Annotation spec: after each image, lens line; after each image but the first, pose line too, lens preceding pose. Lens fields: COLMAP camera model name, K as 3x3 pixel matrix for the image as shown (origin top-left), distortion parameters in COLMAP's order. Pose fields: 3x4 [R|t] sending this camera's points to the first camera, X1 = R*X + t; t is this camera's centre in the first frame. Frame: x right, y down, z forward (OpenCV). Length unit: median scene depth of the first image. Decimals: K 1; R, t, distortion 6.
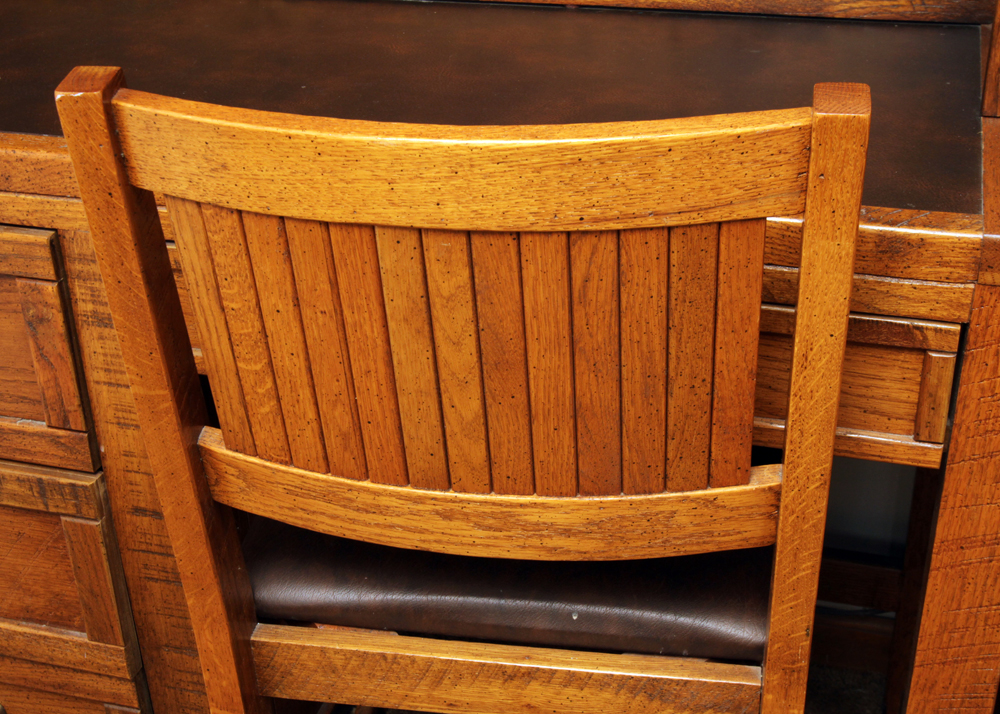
lens RADIAL K [[1392.6, 0, 500.0], [0, 1392.6, 357.0], [0, 0, 1]] dist [-0.057921, 0.158950]
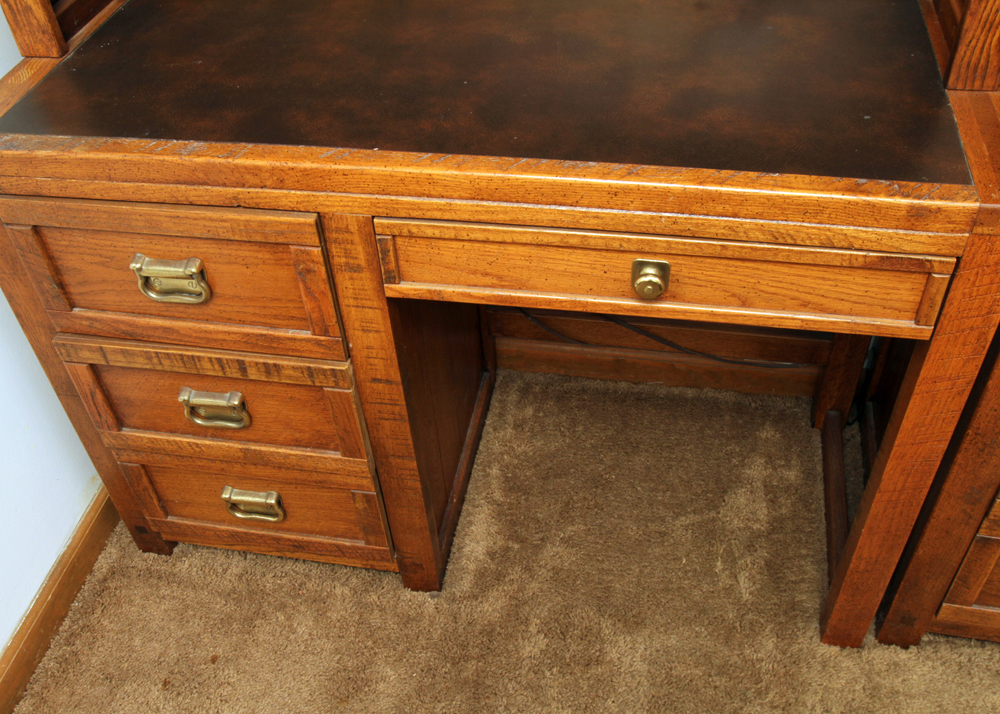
lens RADIAL K [[958.6, 0, 494.1], [0, 958.6, 357.4], [0, 0, 1]] dist [-0.083557, 0.067571]
pose [[0.994629, -0.090518, 0.050194, -0.199624], [0.074775, 0.963723, 0.256216, -0.184147], [-0.071565, -0.251086, 0.965316, -0.003470]]
